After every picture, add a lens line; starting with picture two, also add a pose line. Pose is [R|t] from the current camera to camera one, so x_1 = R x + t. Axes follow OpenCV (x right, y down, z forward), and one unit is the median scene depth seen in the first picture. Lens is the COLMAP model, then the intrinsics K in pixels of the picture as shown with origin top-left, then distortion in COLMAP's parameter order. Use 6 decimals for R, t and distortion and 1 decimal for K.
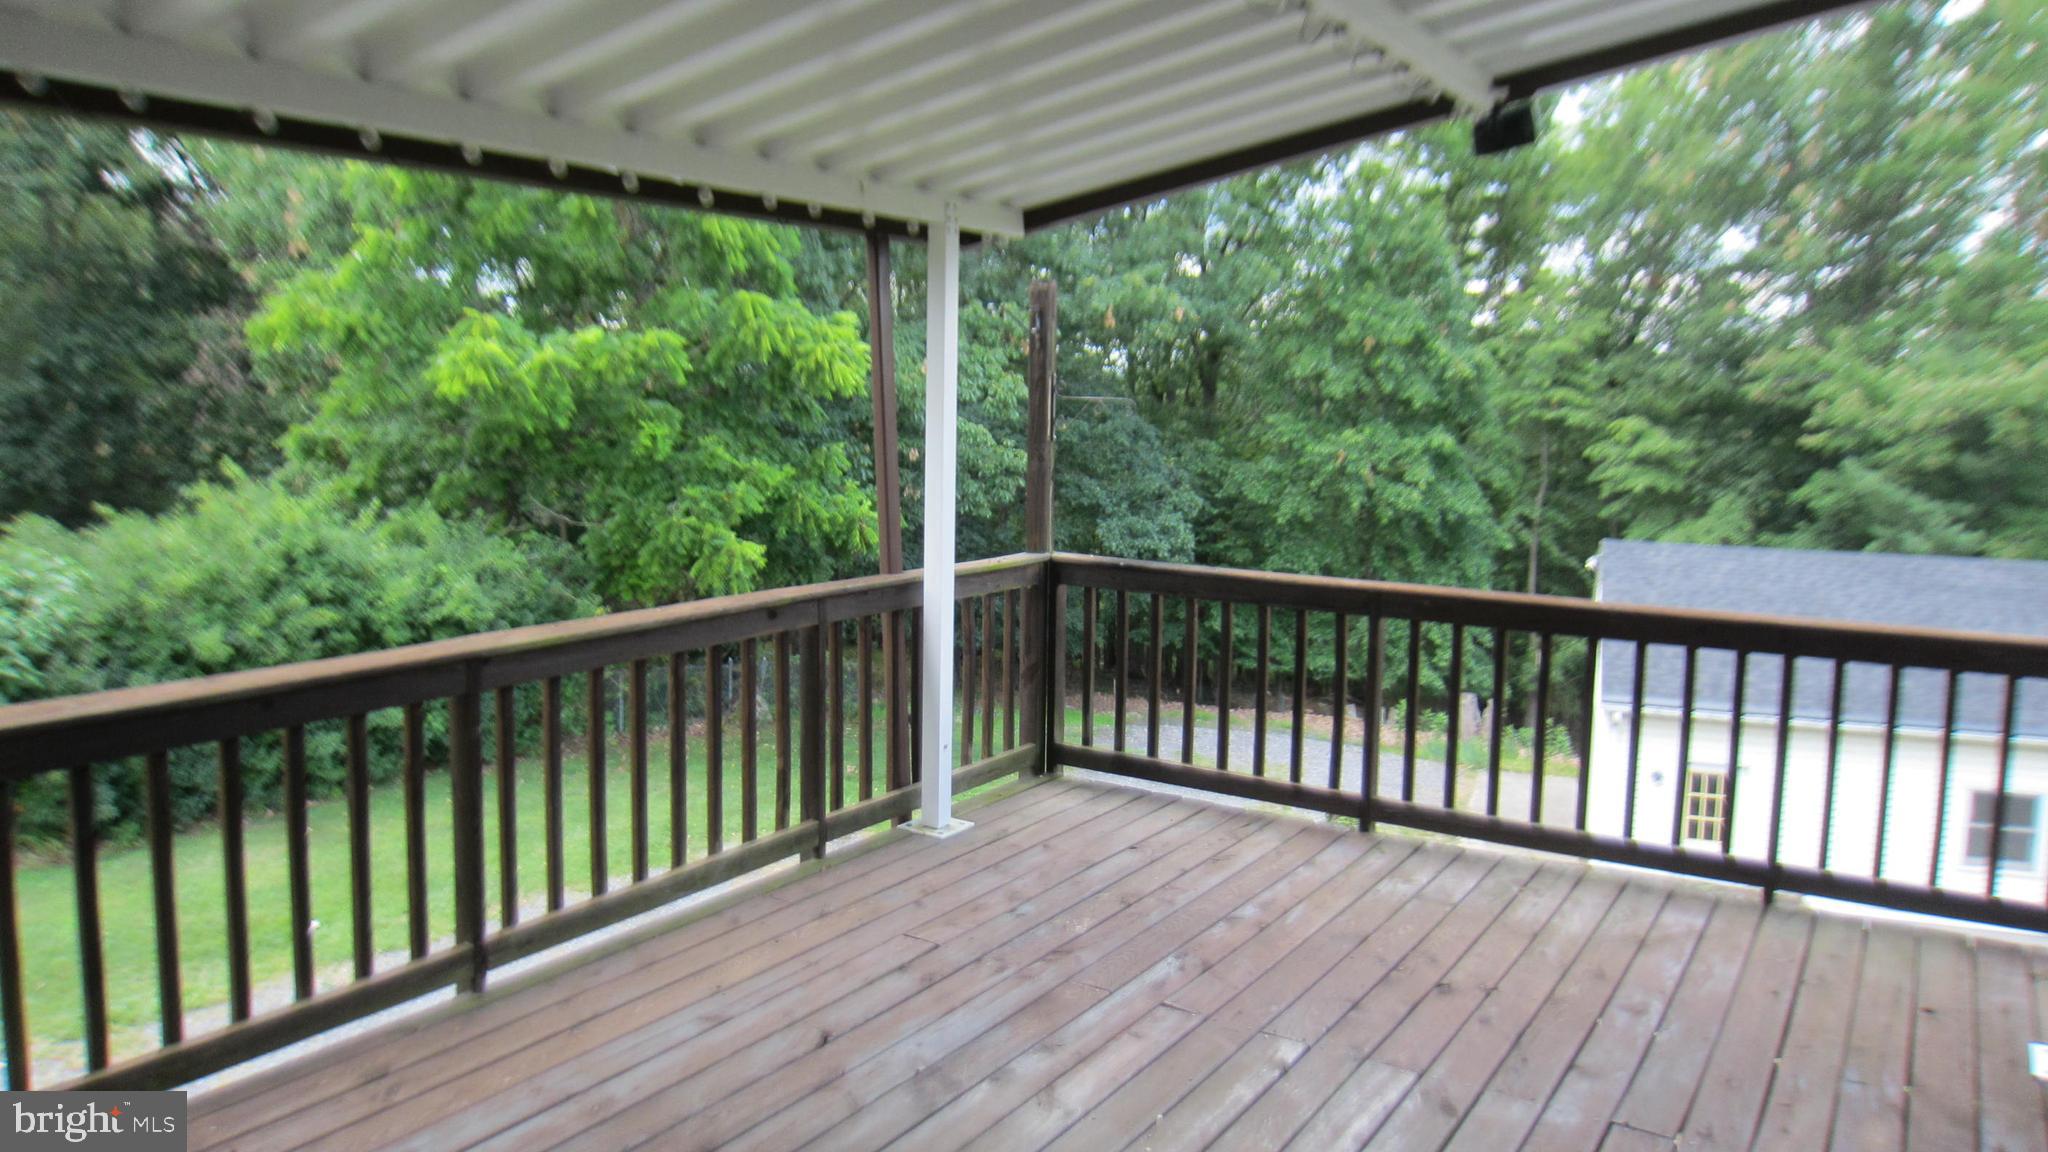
lens RADIAL K [[1423.1, 0, 1024.0], [0, 1423.1, 576.0], [0, 0, 1]] dist [-0.055243, 0.007867]
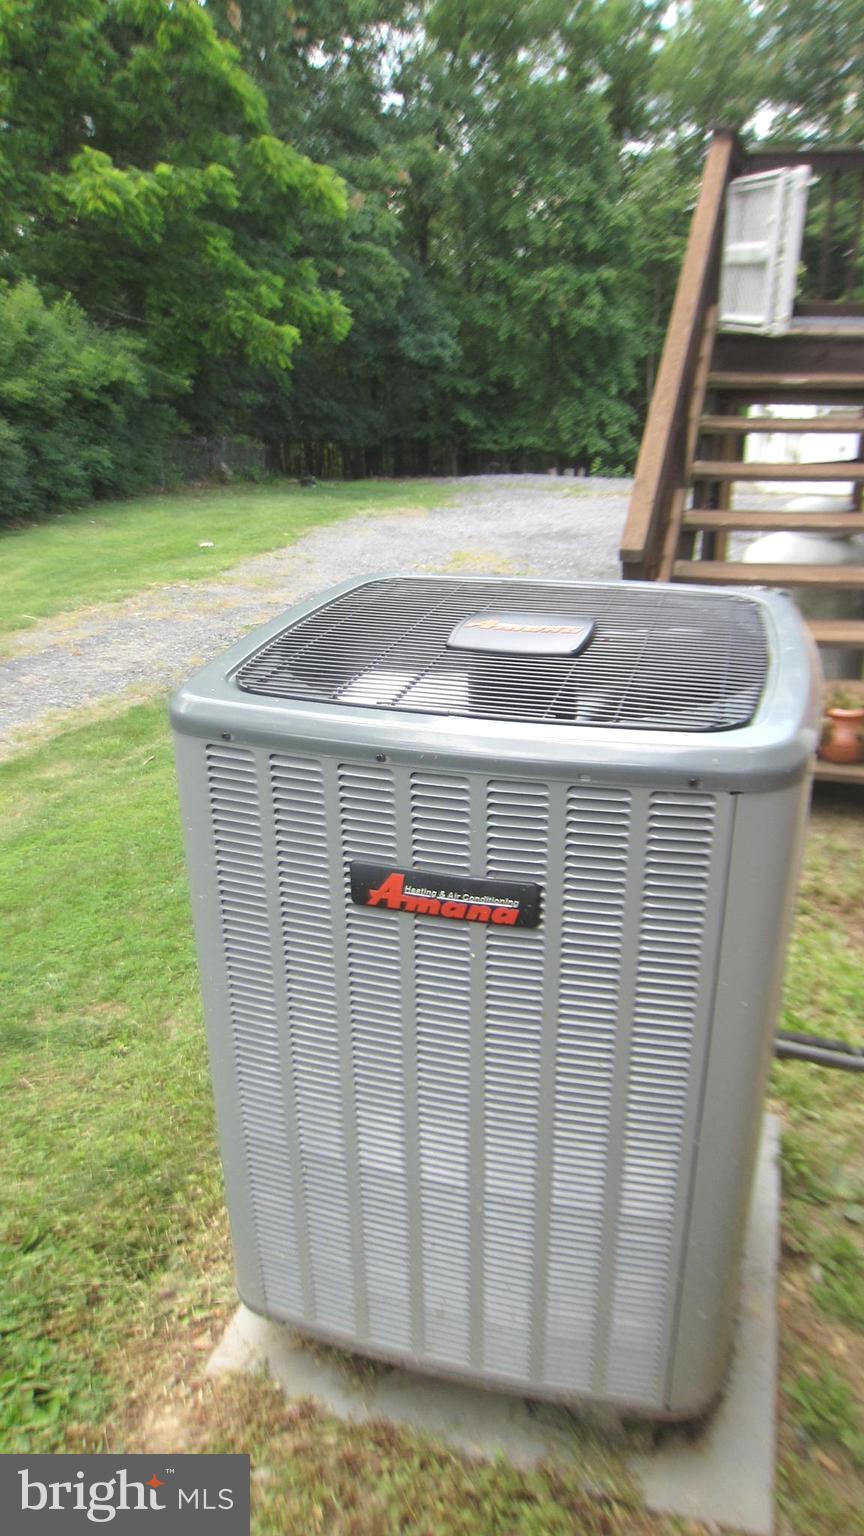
lens RADIAL K [[1067.3, 0, 432.0], [0, 1067.3, 768.0], [0, 0, 1]] dist [-0.055243, 0.007867]
pose [[0.966109, -0.134623, 0.220248, -0.182188], [0.063751, 0.951241, 0.301788, 0.047019], [-0.250137, -0.277519, 0.927585, -0.086807]]
